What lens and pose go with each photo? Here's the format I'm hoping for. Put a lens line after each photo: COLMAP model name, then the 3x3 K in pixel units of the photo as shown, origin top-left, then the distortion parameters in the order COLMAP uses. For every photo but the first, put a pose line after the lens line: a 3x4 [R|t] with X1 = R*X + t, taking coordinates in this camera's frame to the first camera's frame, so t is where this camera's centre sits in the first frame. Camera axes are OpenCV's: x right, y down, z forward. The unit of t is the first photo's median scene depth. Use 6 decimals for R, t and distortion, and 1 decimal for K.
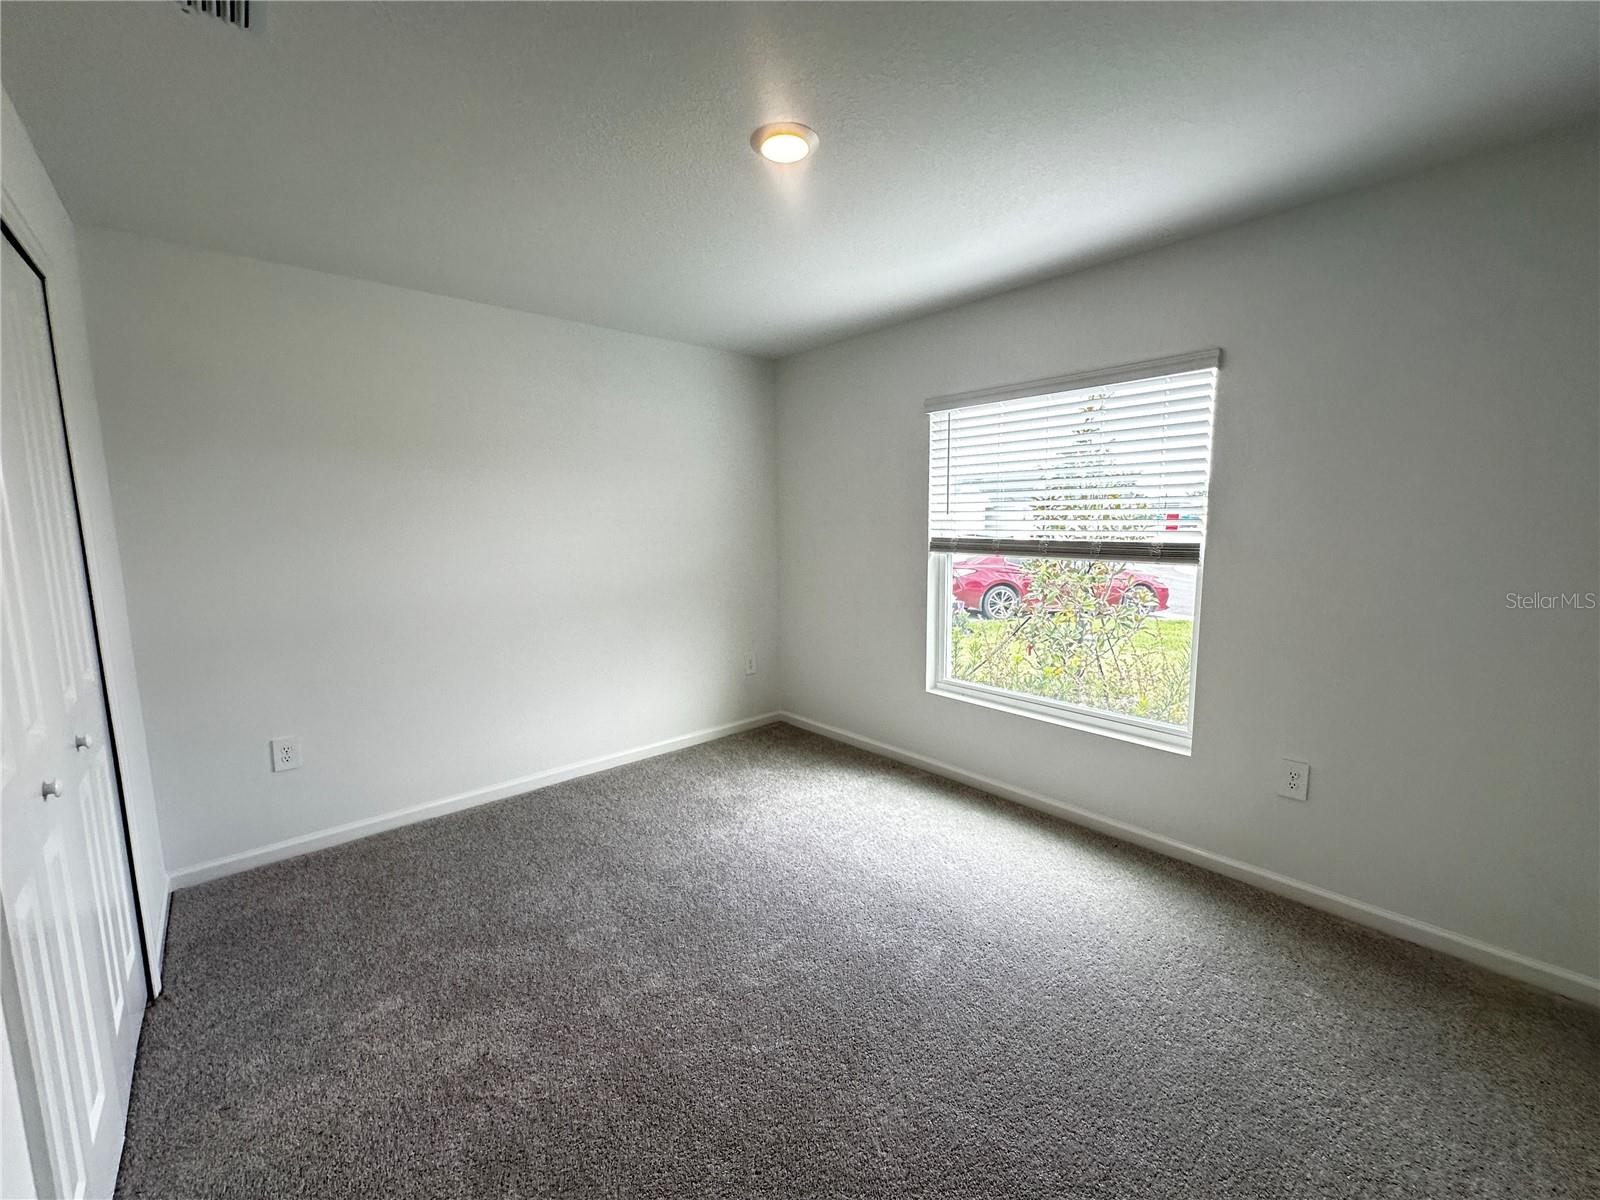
lens RADIAL K [[637.0, 0, 800.0], [0, 637.0, 600.0], [0, 0, 1]] dist [0.000769, -0.000022]
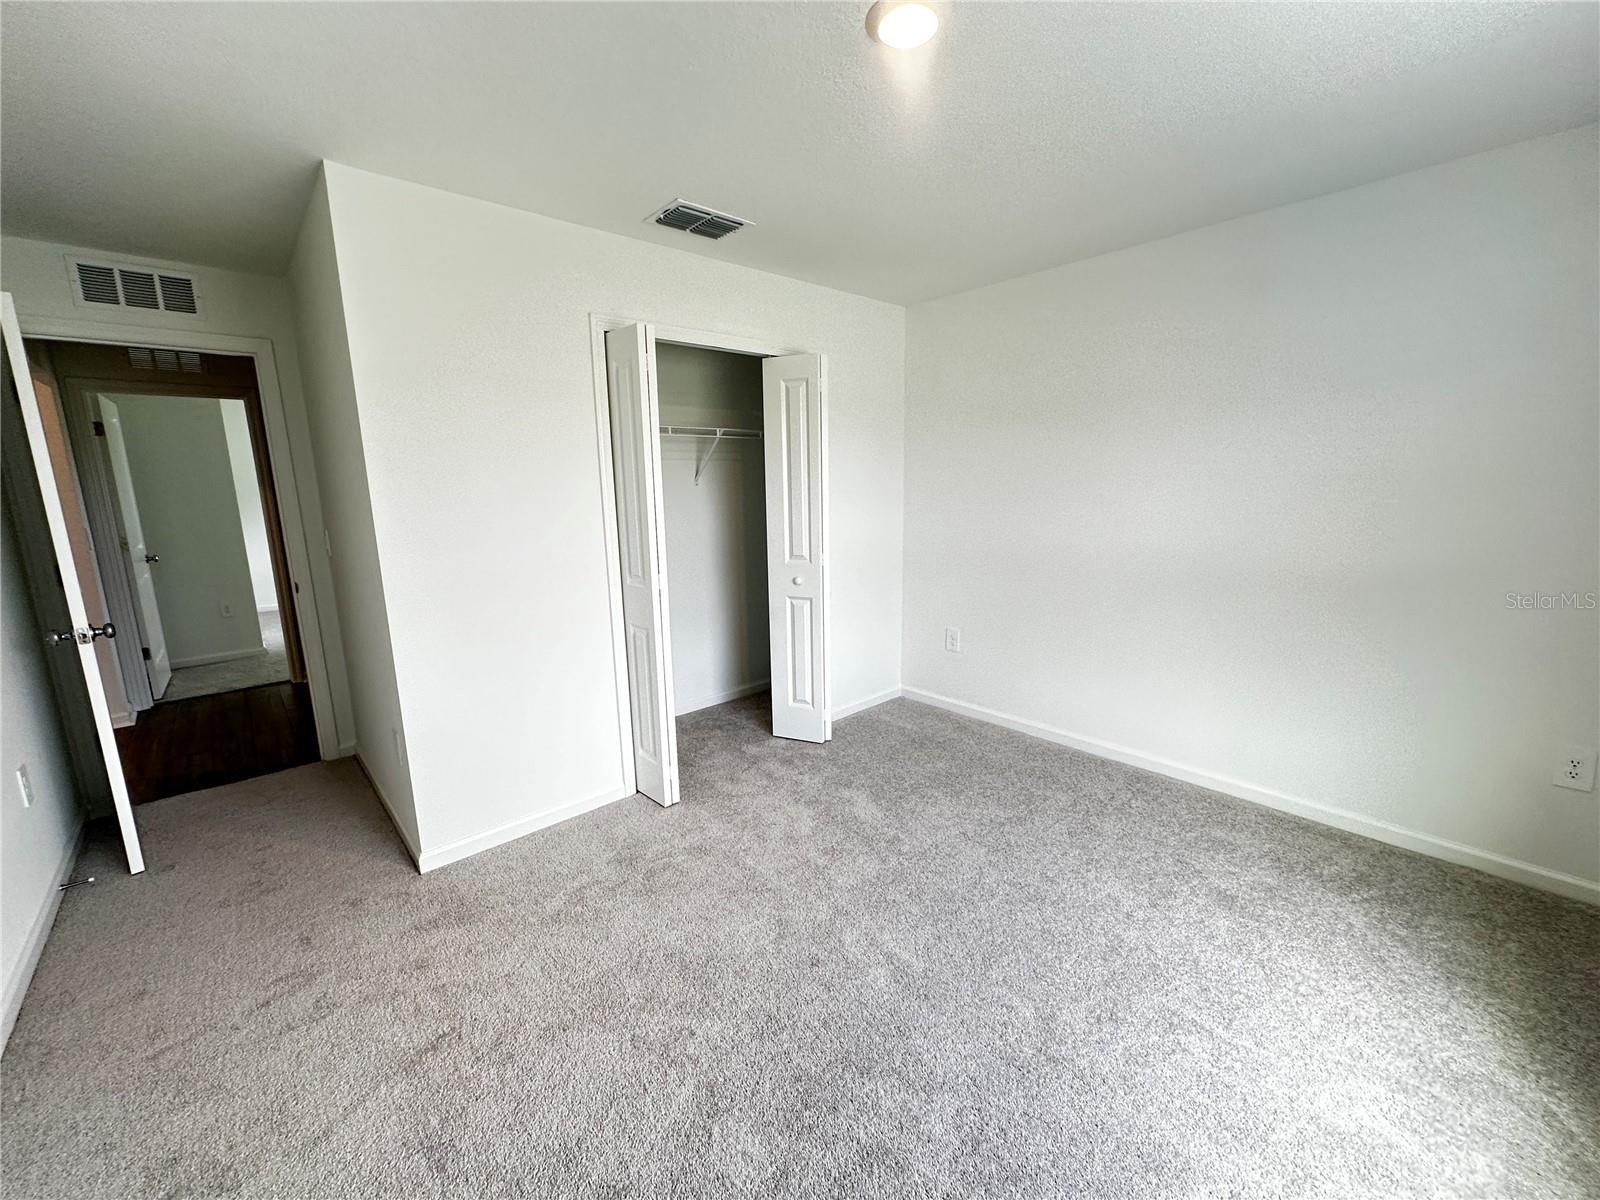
lens RADIAL K [[637.0, 0, 800.0], [0, 637.0, 600.0], [0, 0, 1]] dist [0.000769, -0.000022]
pose [[0.001329, 0.181721, -0.983349, 0.464998], [-0.118384, 0.976464, 0.180288, -0.048810], [0.992967, 0.116173, 0.022810, 0.487627]]
